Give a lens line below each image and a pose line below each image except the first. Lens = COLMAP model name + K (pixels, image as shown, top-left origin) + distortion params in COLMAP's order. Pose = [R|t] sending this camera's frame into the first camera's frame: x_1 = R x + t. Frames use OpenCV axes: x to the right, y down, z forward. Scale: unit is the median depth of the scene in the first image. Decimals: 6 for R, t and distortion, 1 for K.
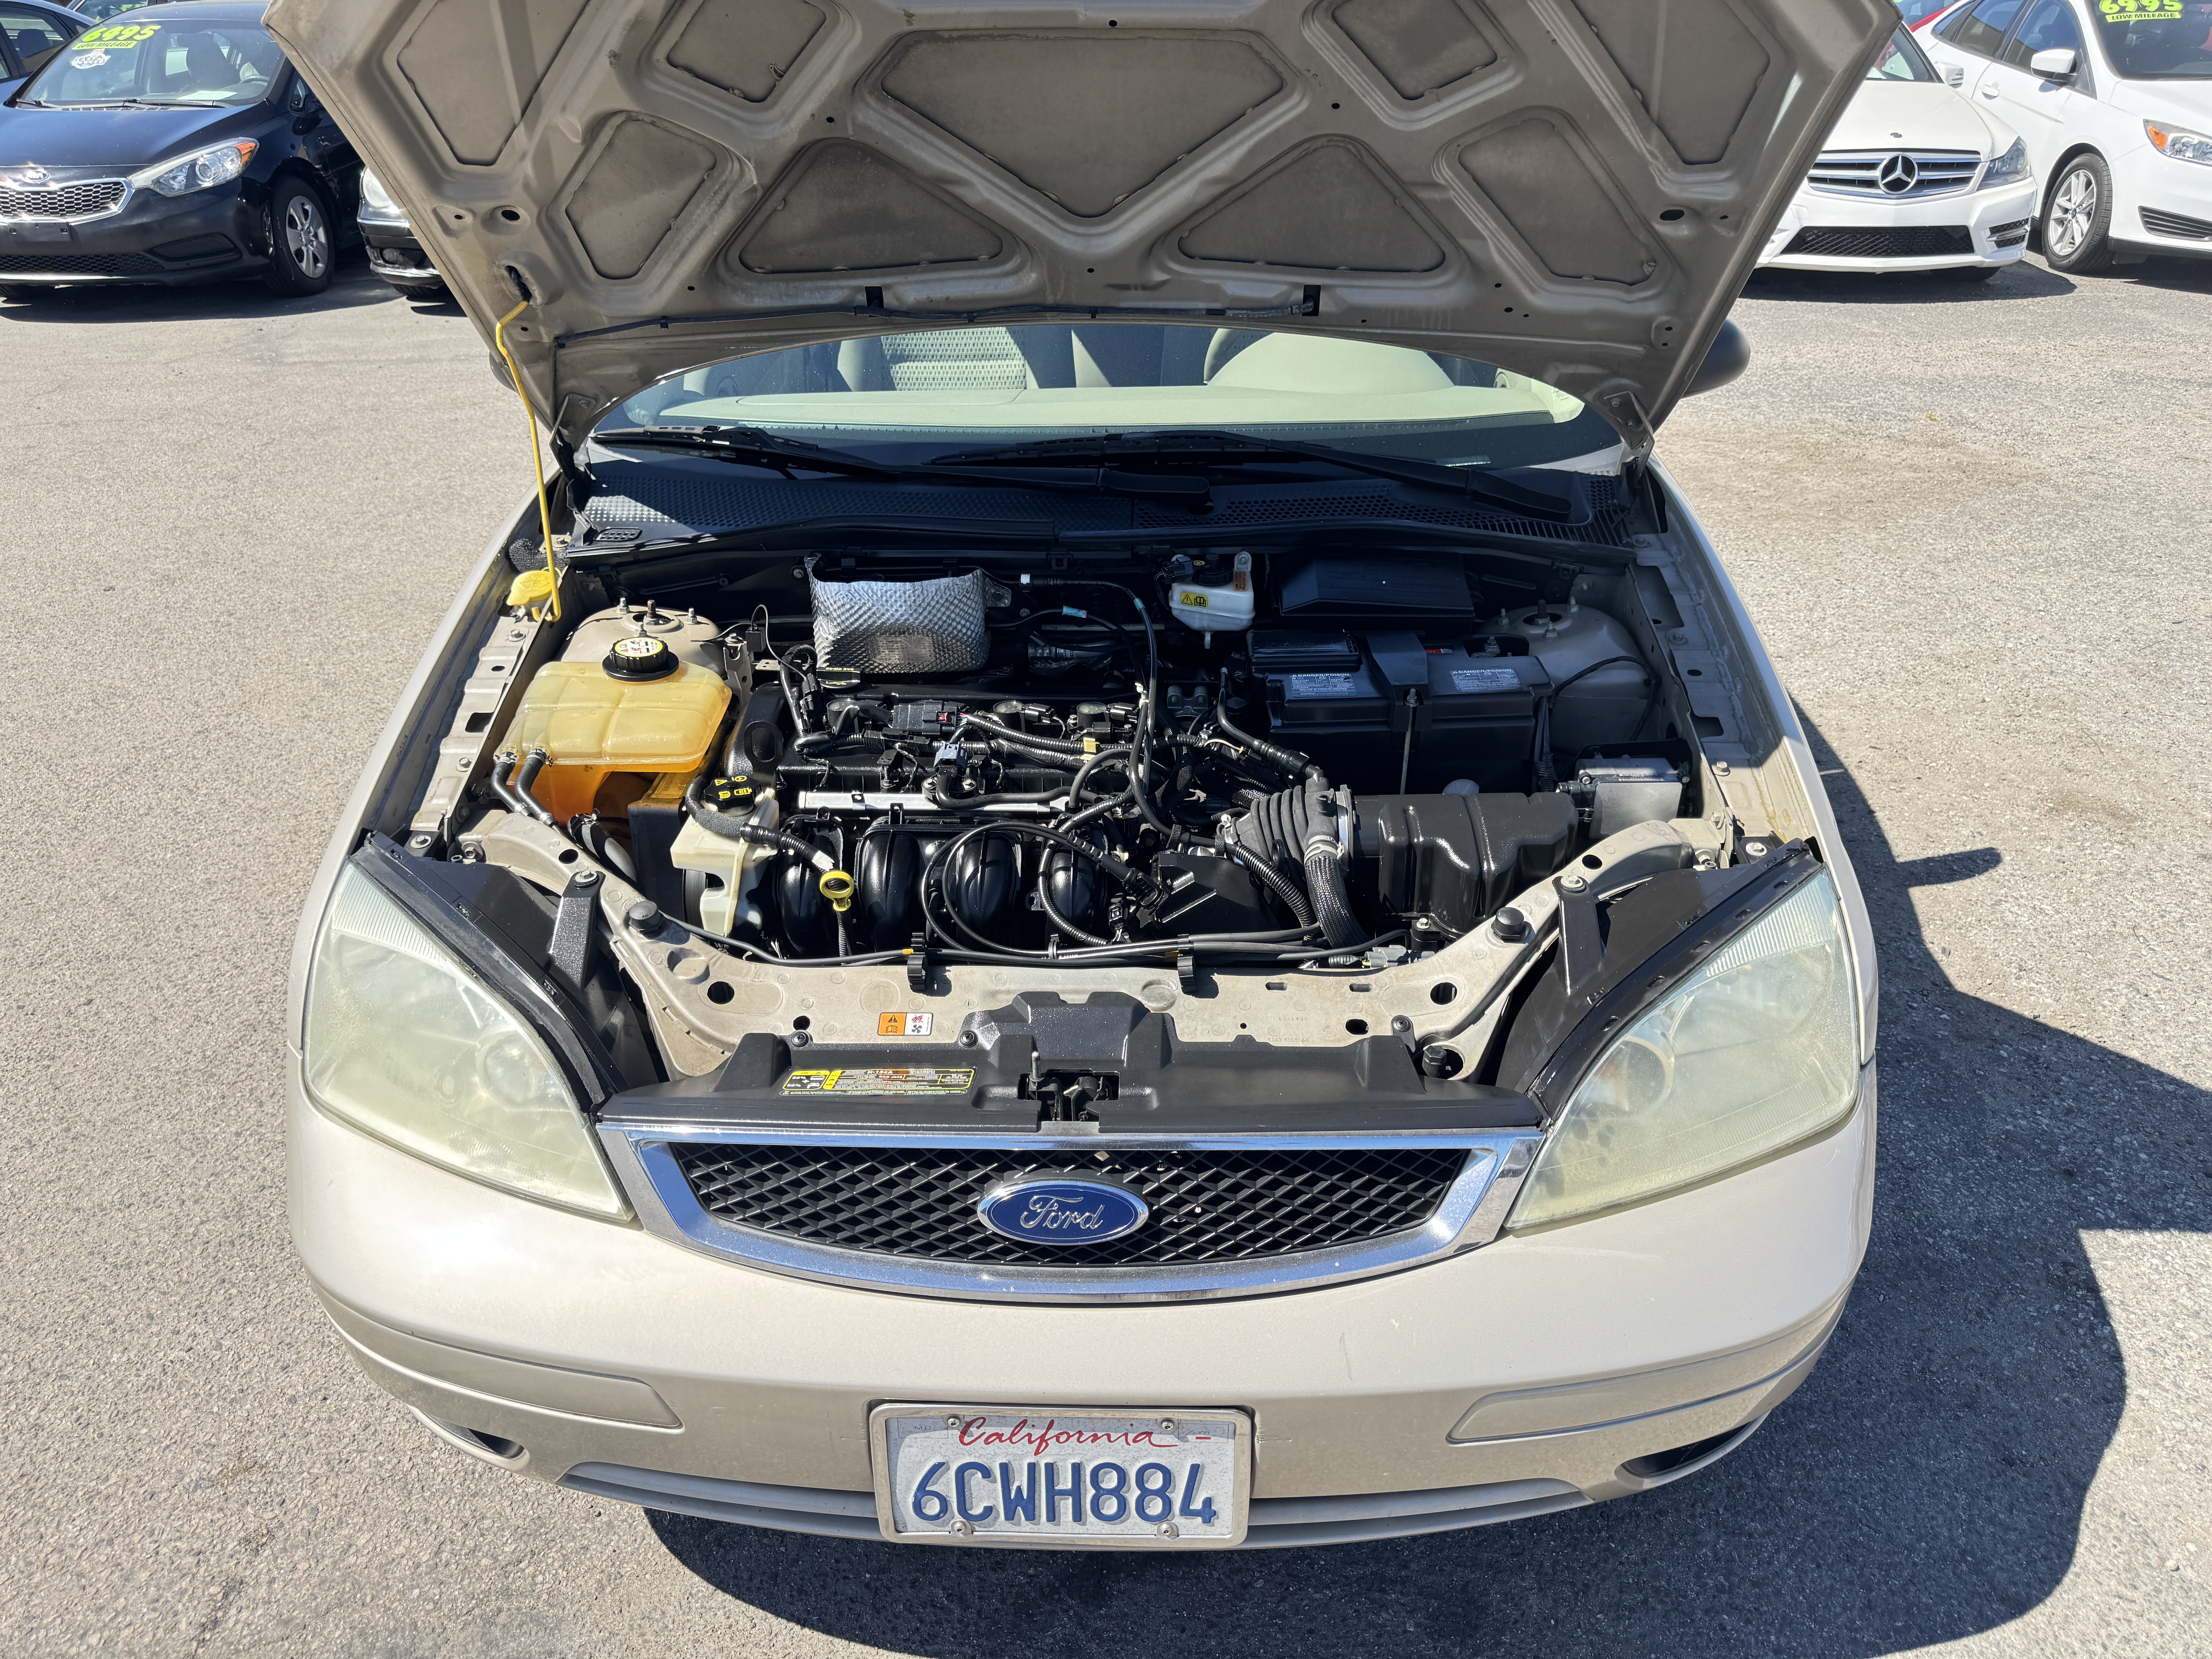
lens RADIAL K [[1577.5, 0, 1107.8], [0, 1577.5, 791.8], [0, 0, 1]] dist [0.001962, 0.003040]
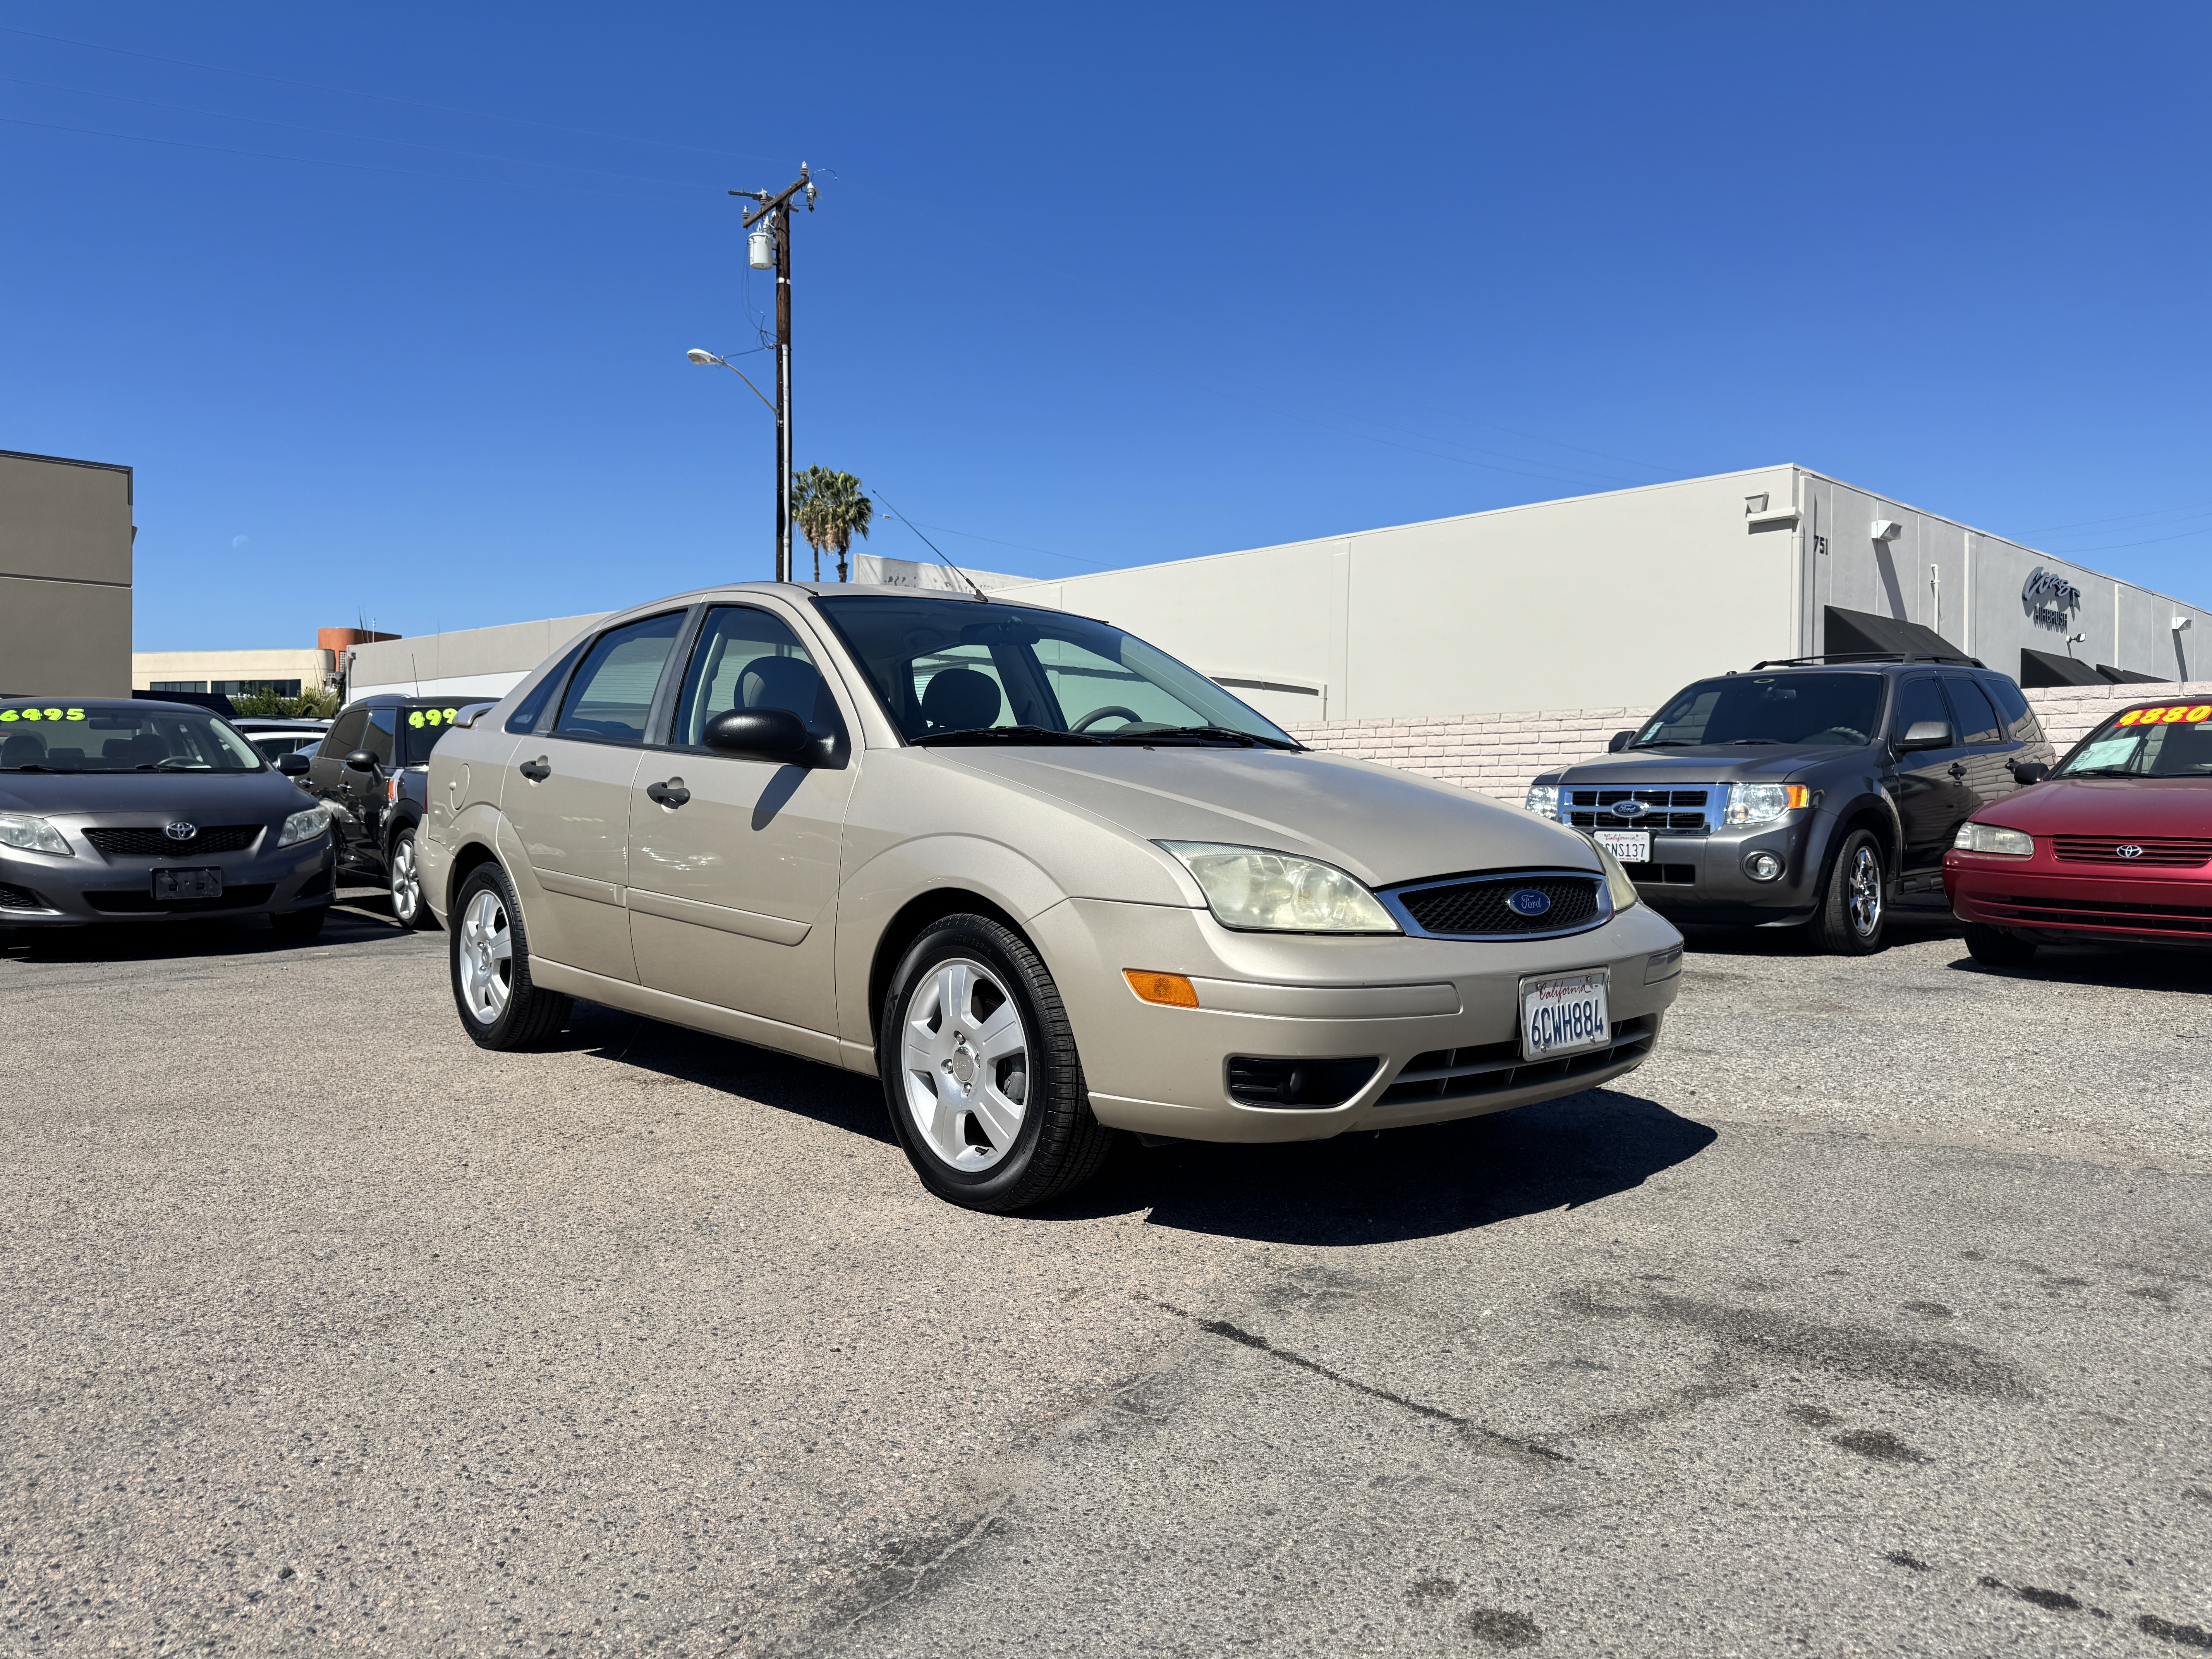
lens RADIAL K [[1555.7, 0, 1153.3], [0, 1555.7, 839.0], [0, 0, 1]] dist [0.041300, -0.055795]
pose [[0.717579, -0.006915, 0.696442, -2.062026], [0.318307, 0.892666, -0.319104, 0.737499], [-0.619484, 0.450665, 0.642760, -0.231421]]
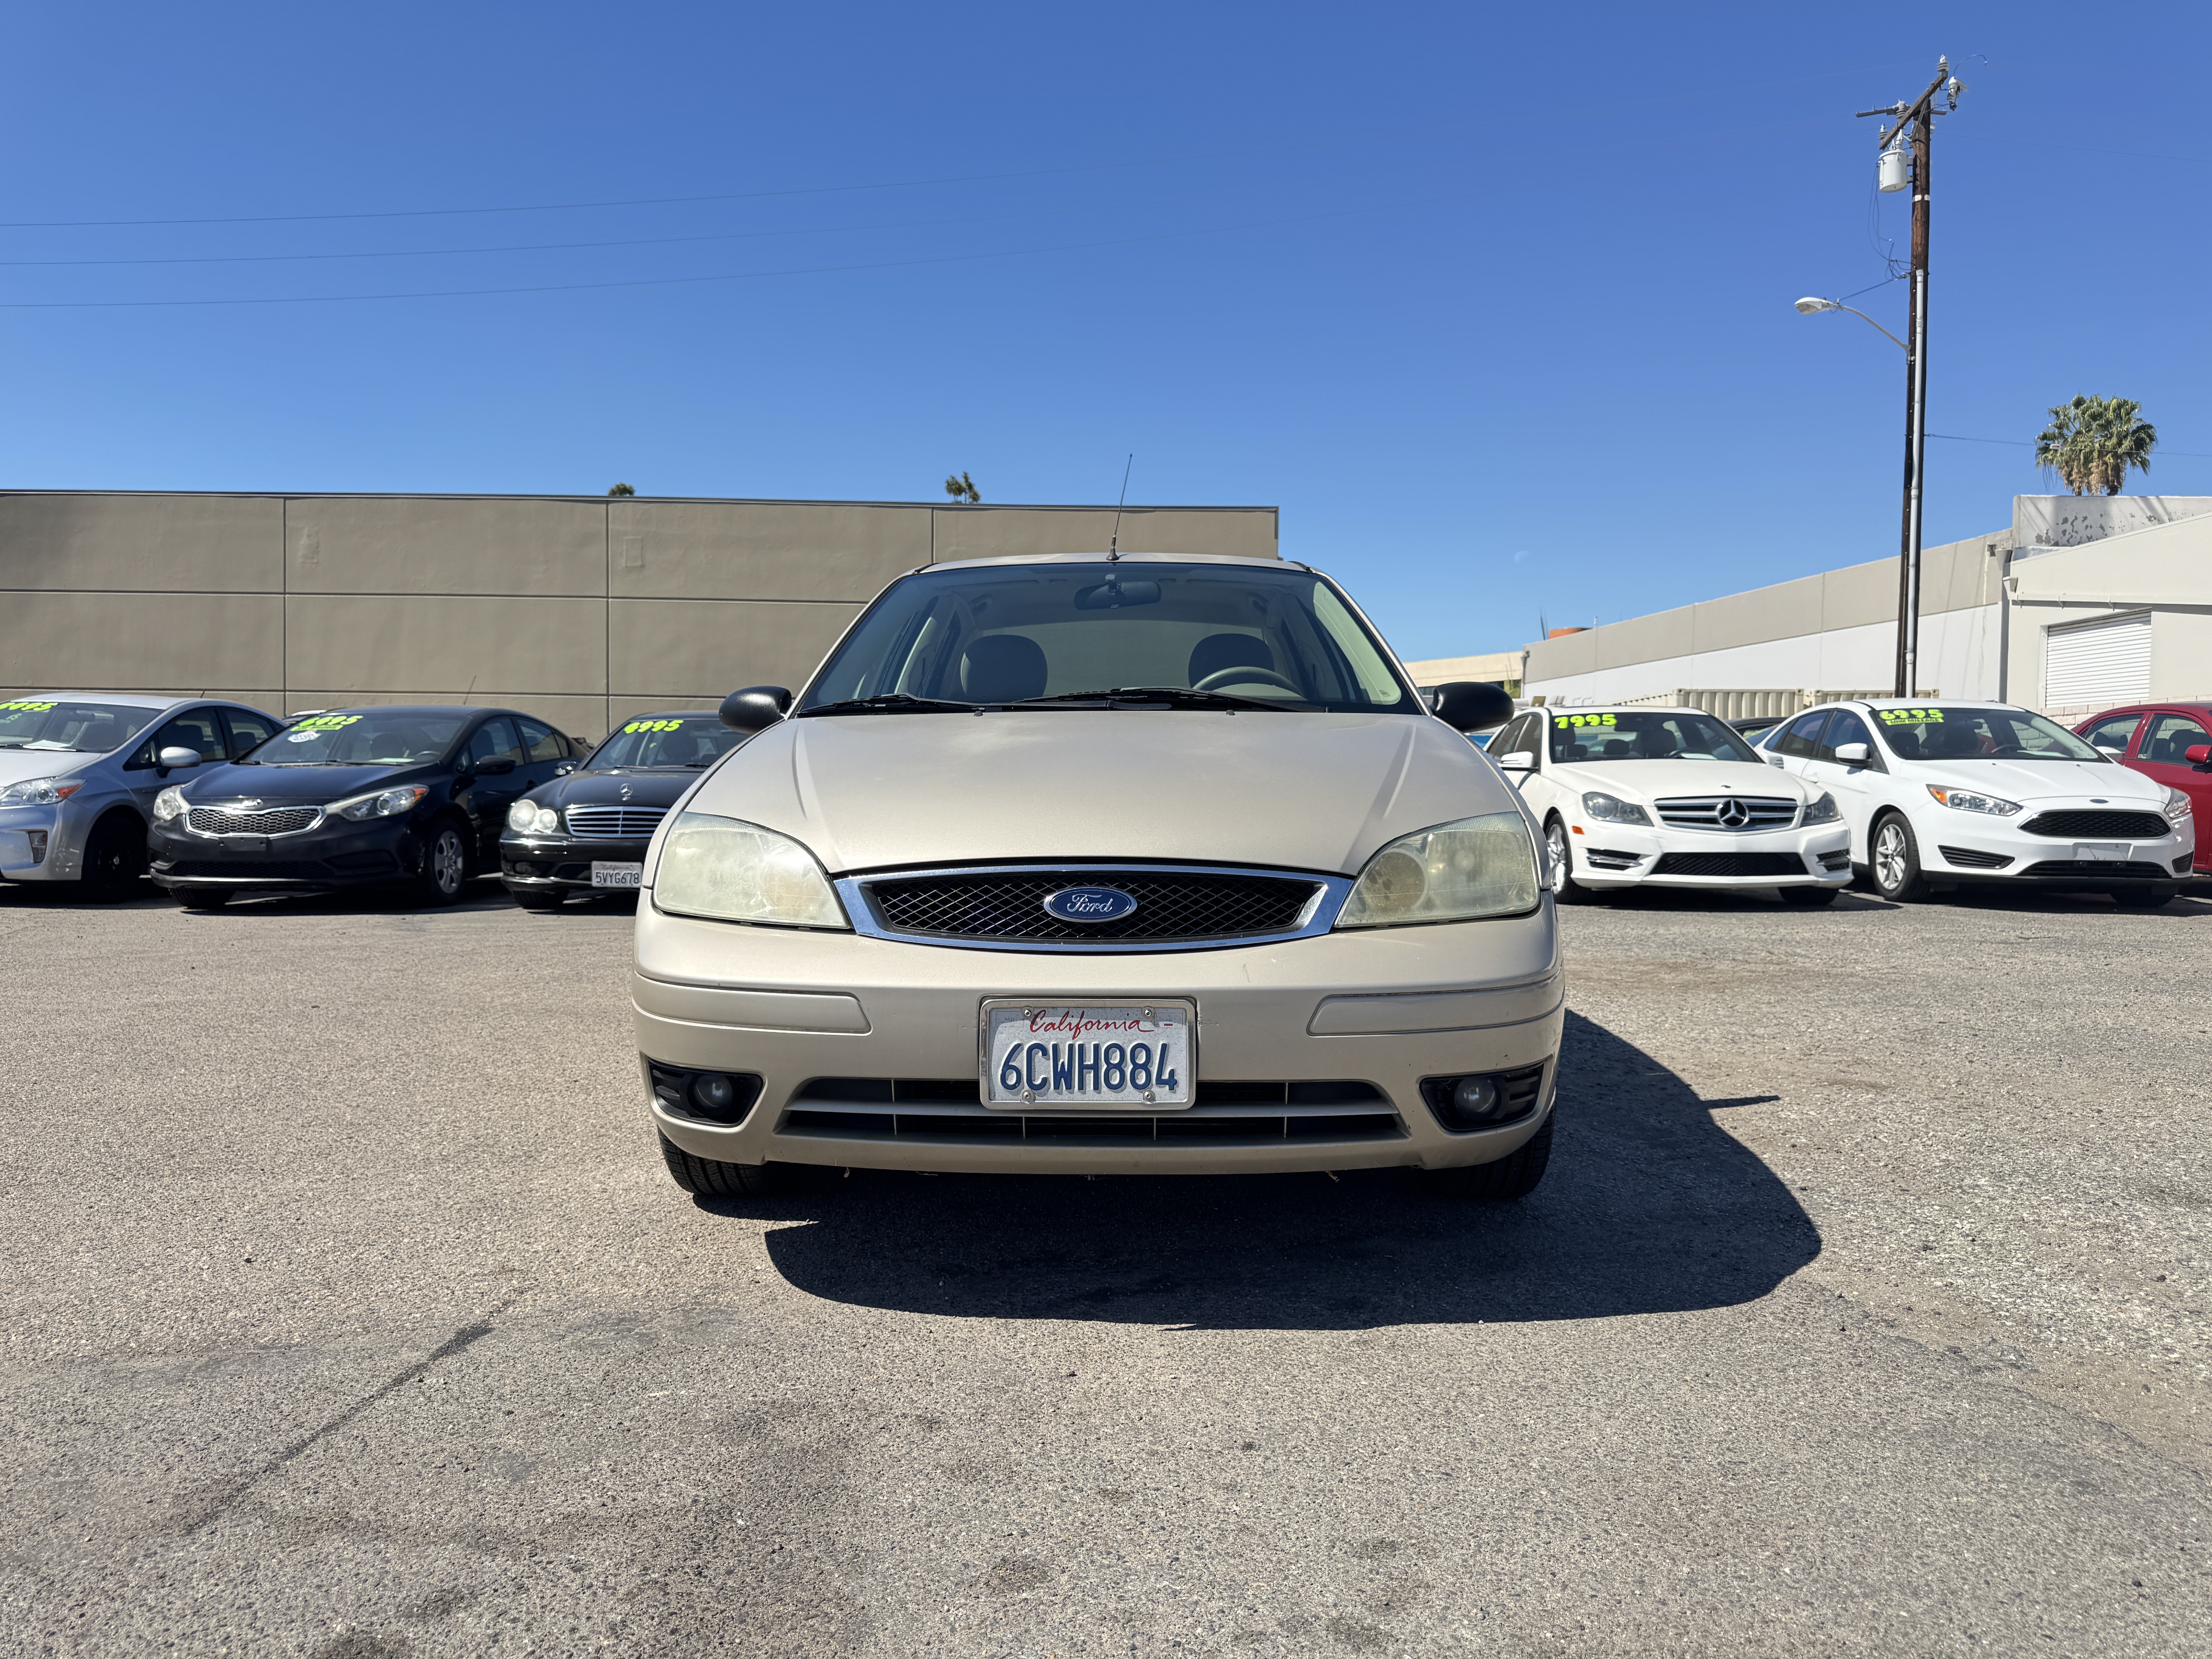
lens RADIAL K [[1579.3, 0, 1092.3], [0, 1579.3, 817.4], [0, 0, 1]] dist [0.049260, -0.064843]
pose [[0.999930, 0.010639, -0.005234, -0.017616], [-0.011856, 0.892592, -0.450710, 0.969714], [-0.000124, 0.450740, 0.892655, -0.663395]]
